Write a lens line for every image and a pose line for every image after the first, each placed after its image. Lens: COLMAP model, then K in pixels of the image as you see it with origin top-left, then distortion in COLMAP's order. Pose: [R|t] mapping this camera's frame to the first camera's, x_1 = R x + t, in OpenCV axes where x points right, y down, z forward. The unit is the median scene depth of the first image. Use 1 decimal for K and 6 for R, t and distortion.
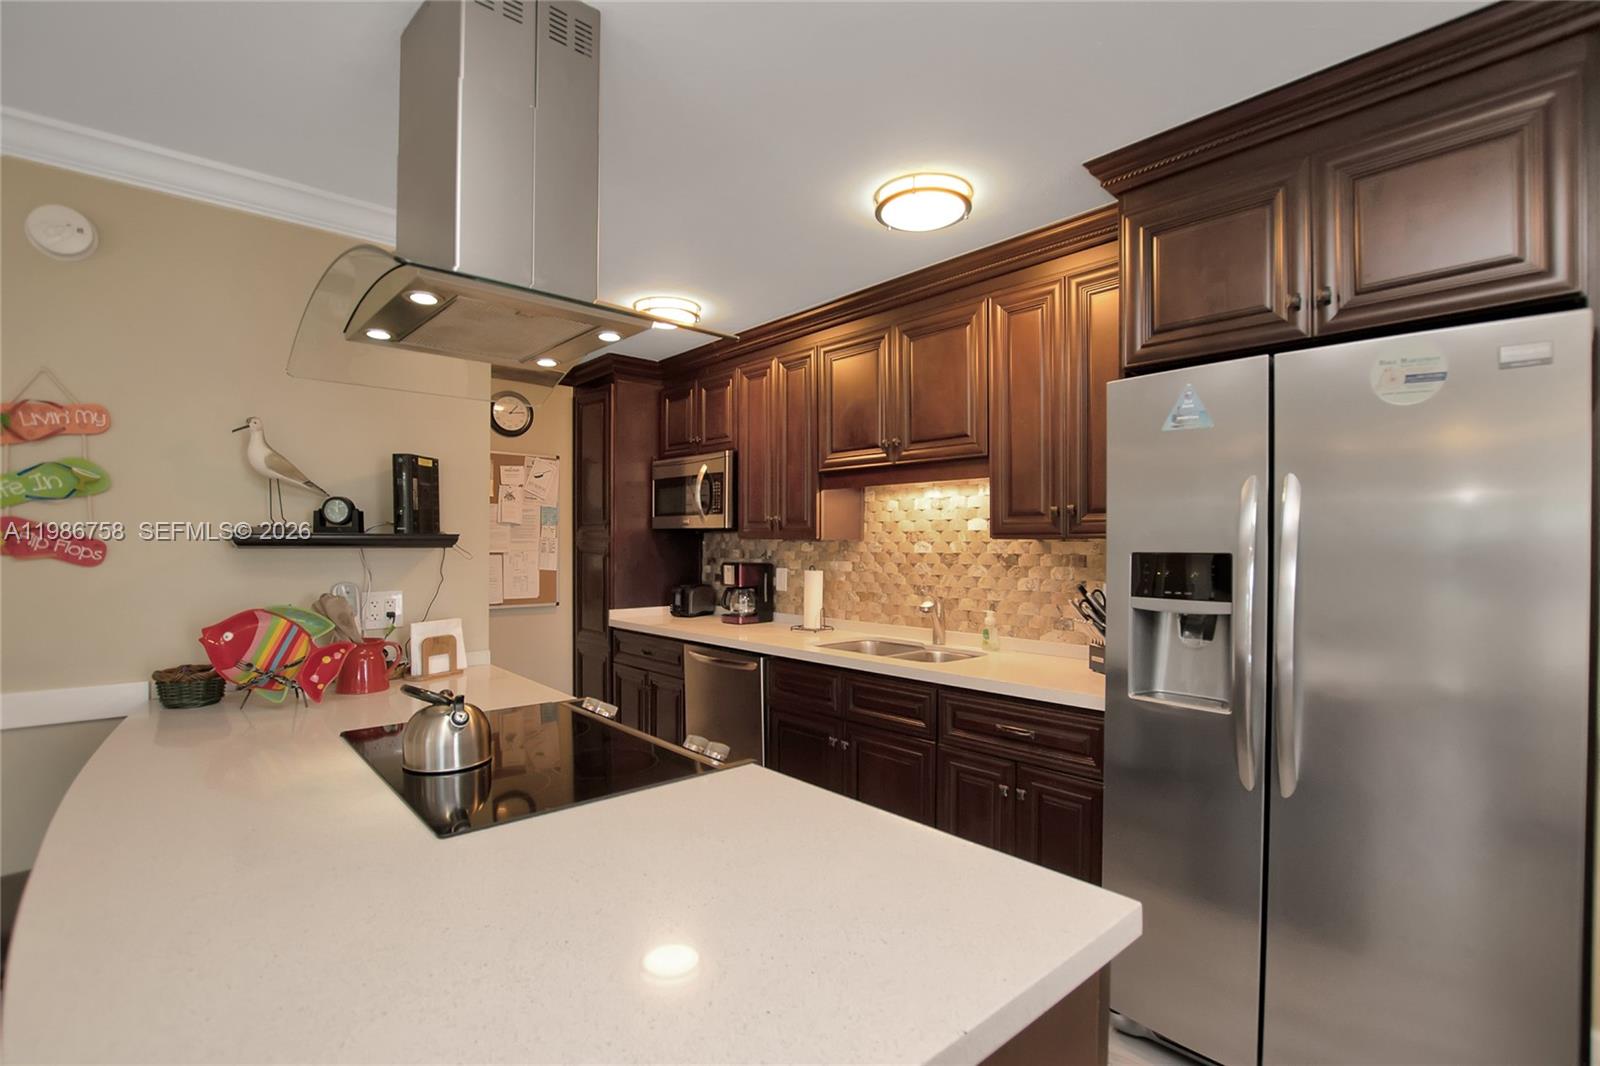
lens RADIAL K [[741.9, 0, 805.5], [0, 741.9, 549.6], [0, 0, 1]] dist [-0.026917, 0.000058]
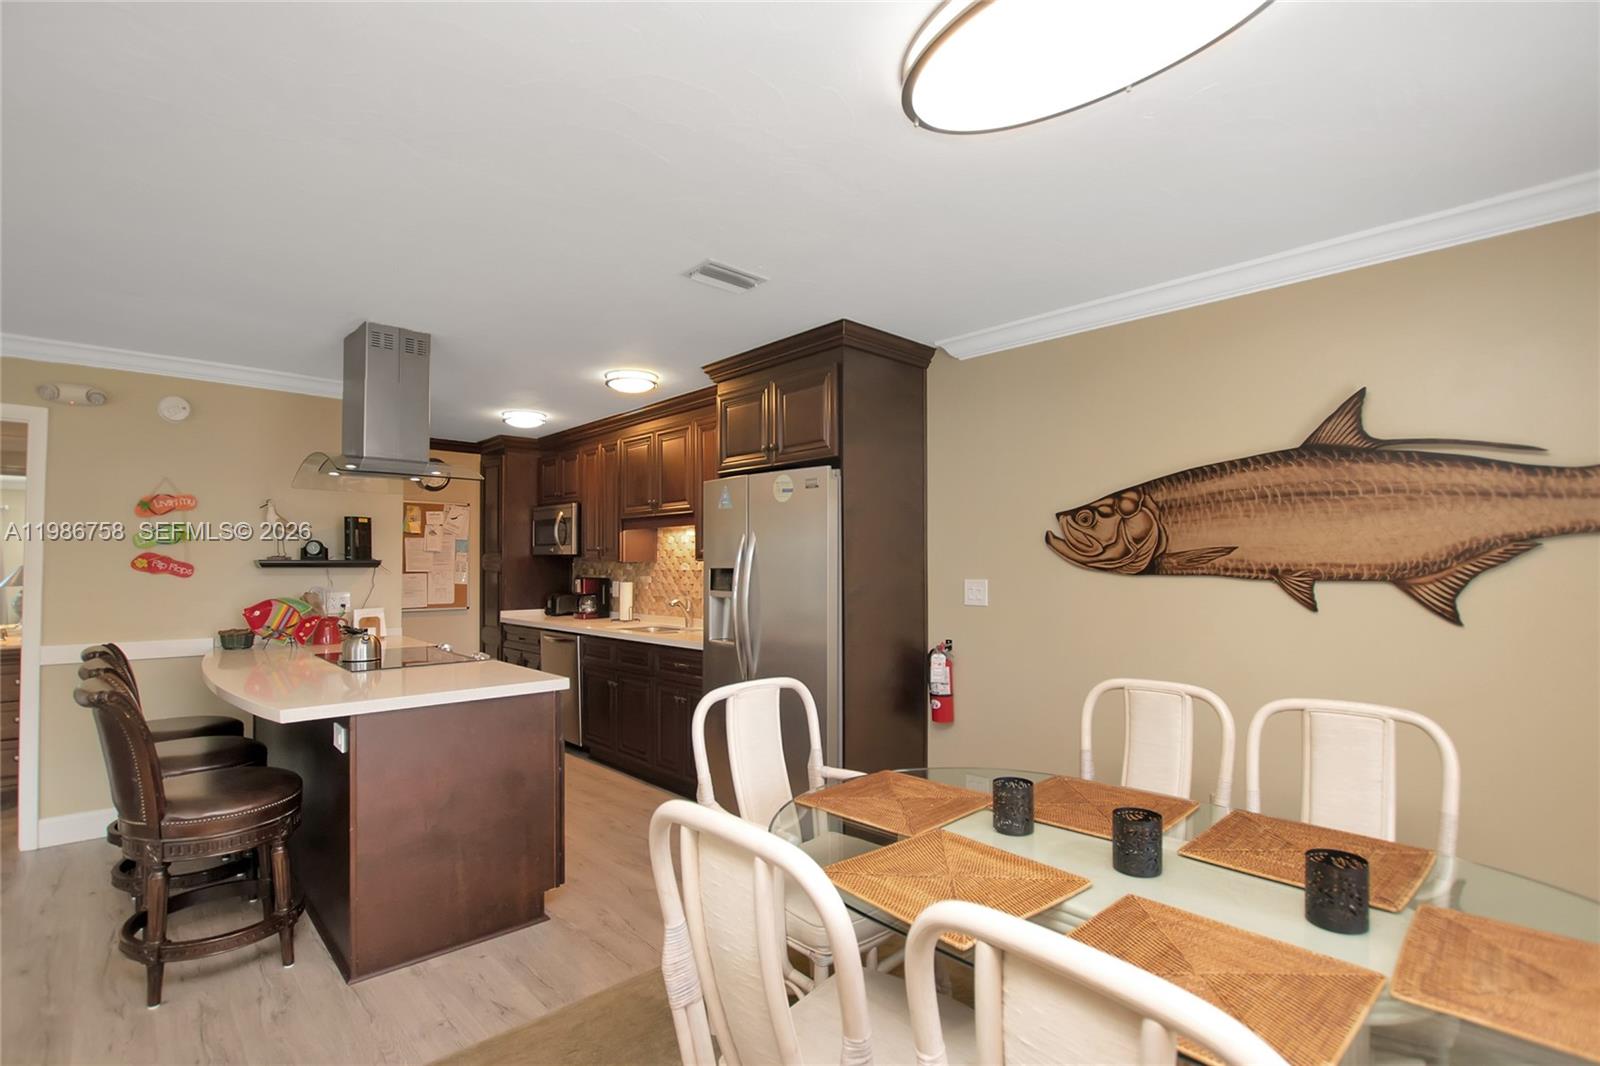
lens RADIAL K [[757.7, 0, 799.0], [0, 757.7, 551.3], [0, 0, 1]] dist [-0.025310, -0.000147]
pose [[0.999920, -0.004604, 0.011744, 0.416215], [0.004905, 0.999657, -0.025741, 0.007779], [-0.011622, 0.025797, 0.999600, -0.667831]]
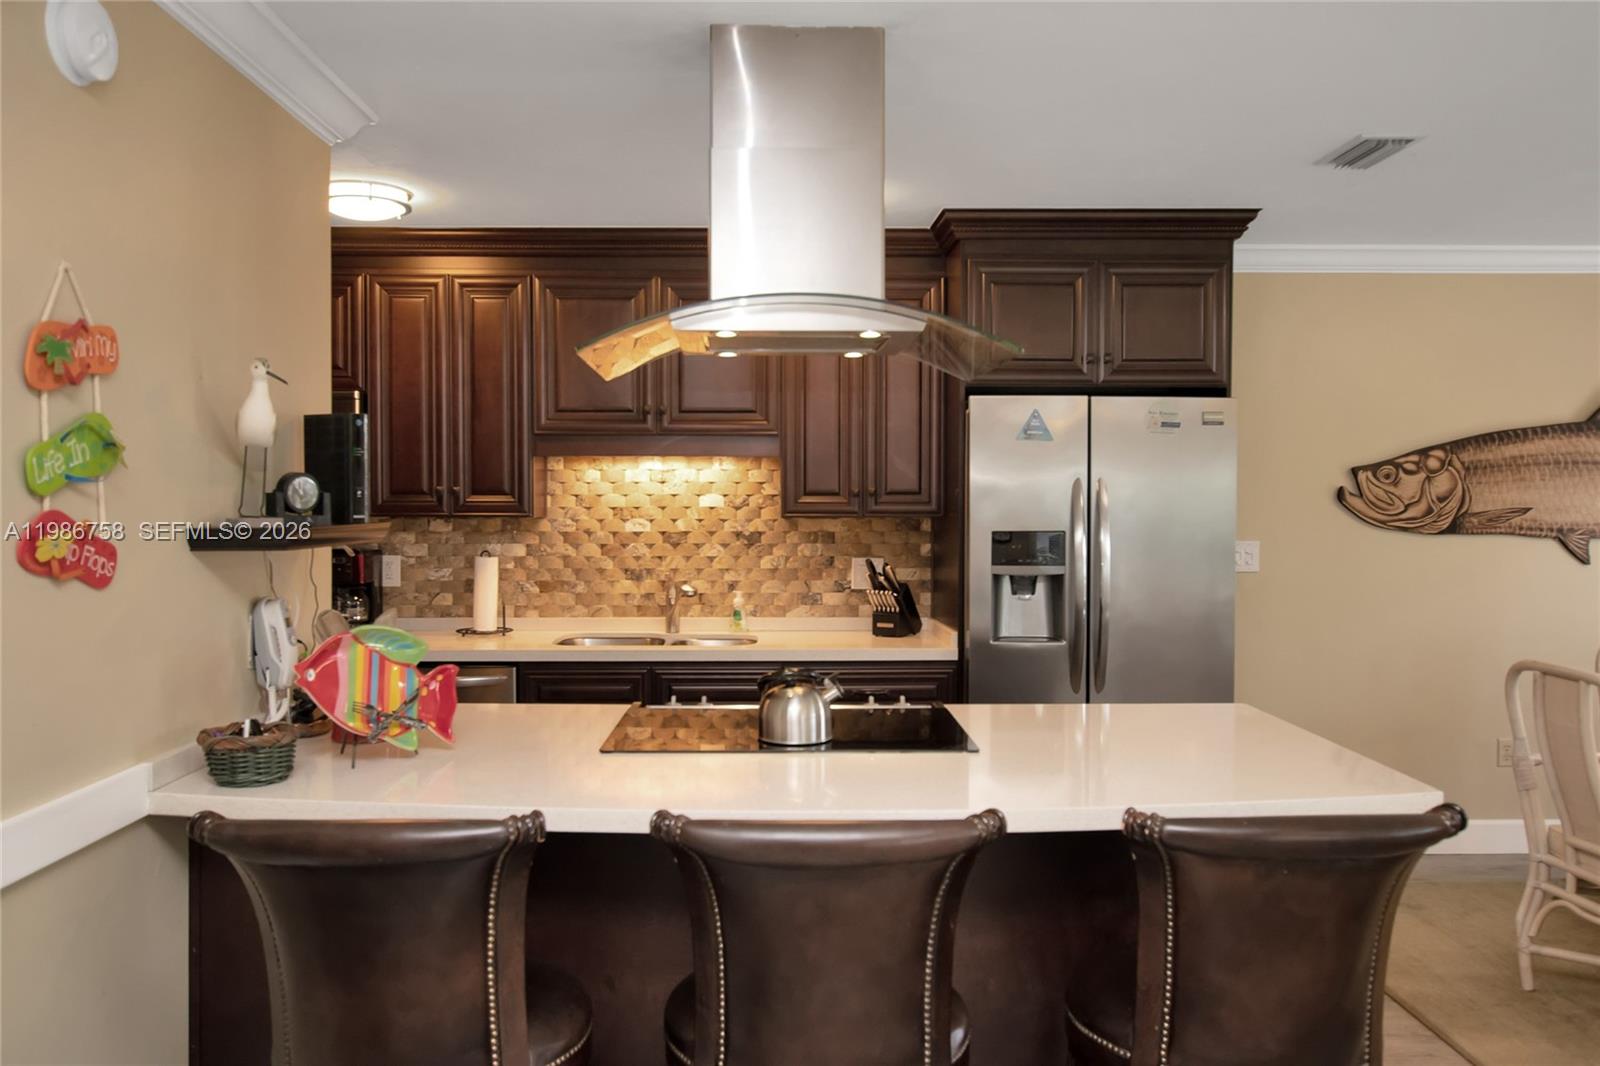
lens RADIAL K [[1215.6, 0, 796.9], [0, 1215.6, 561.0], [0, 0, 1]] dist [0.011009, 0.004636]
pose [[0.653803, -0.039527, 0.755632, -0.879426], [0.006297, 0.998884, 0.046803, -0.029453], [-0.756639, -0.025842, 0.653322, -0.087425]]
